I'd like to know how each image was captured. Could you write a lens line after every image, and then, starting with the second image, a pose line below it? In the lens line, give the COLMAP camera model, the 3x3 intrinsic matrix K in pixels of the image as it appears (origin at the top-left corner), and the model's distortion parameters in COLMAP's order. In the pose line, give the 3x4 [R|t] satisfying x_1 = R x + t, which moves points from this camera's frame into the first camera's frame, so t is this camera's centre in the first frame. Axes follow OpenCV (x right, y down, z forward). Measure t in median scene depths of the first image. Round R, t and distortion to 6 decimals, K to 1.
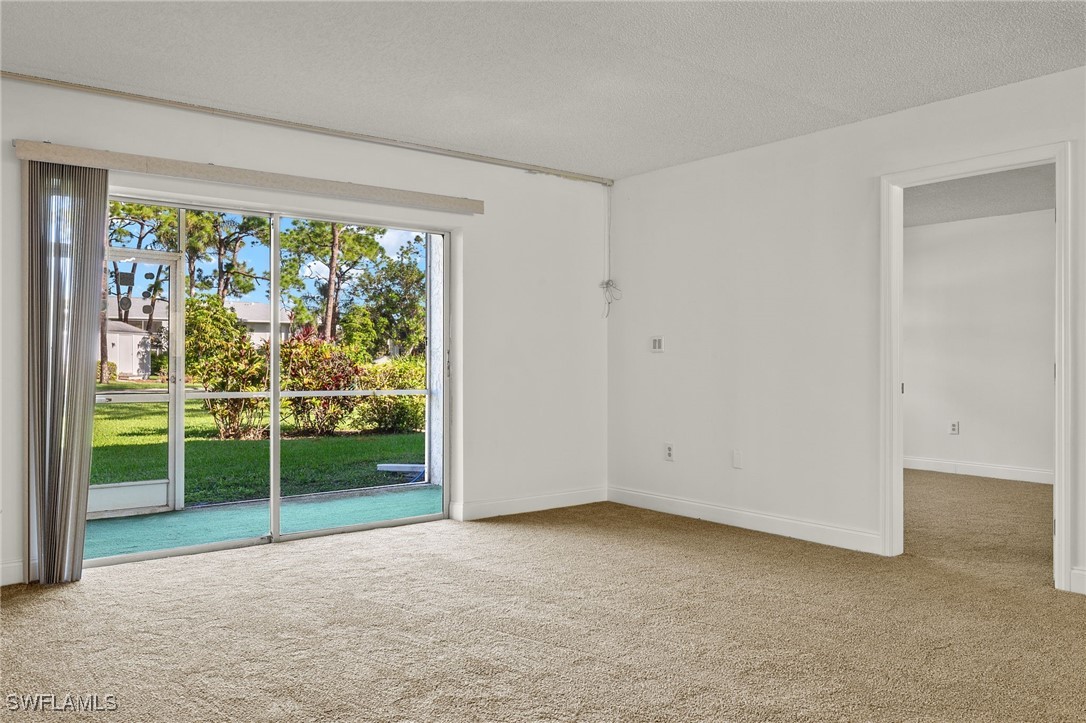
lens RADIAL K [[806.4, 0, 543.0], [0, 806.4, 361.5], [0, 0, 1]] dist [-0.007636, -0.004304]
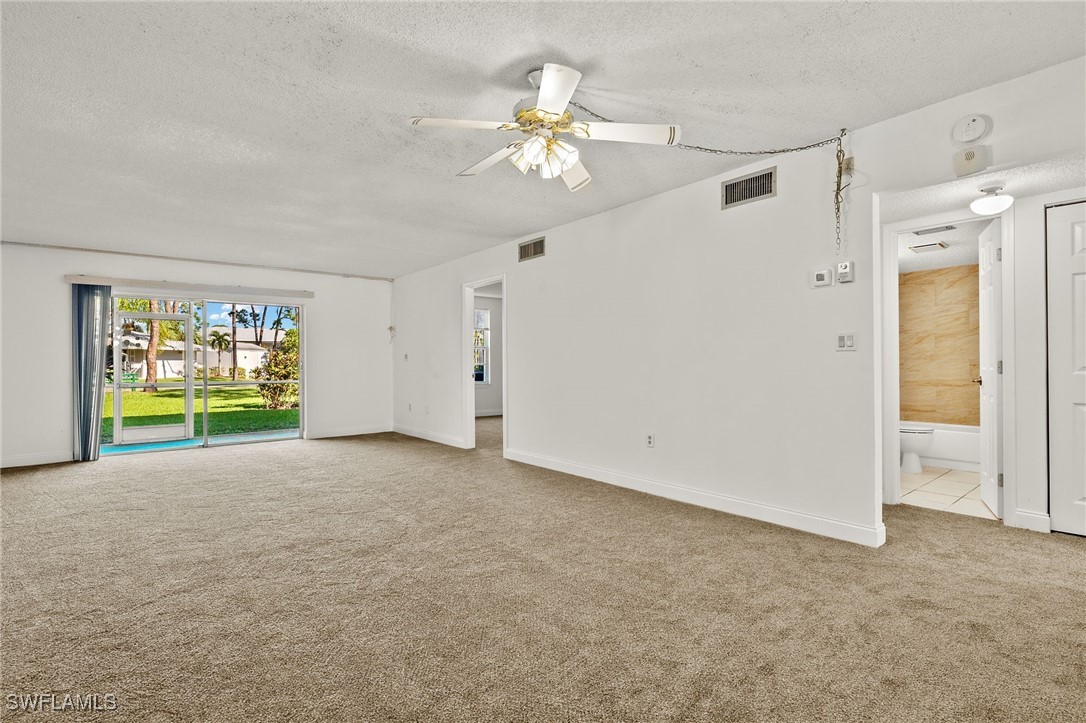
lens RADIAL K [[503.3, 0, 543.0], [0, 503.3, 361.5], [0, 0, 1]] dist [-0.000943, 0.000016]
pose [[0.999898, -0.010119, 0.010081, 0.471402], [0.010183, 0.999928, -0.006369, 0.002984], [-0.010015, 0.006471, 0.999929, -0.324070]]
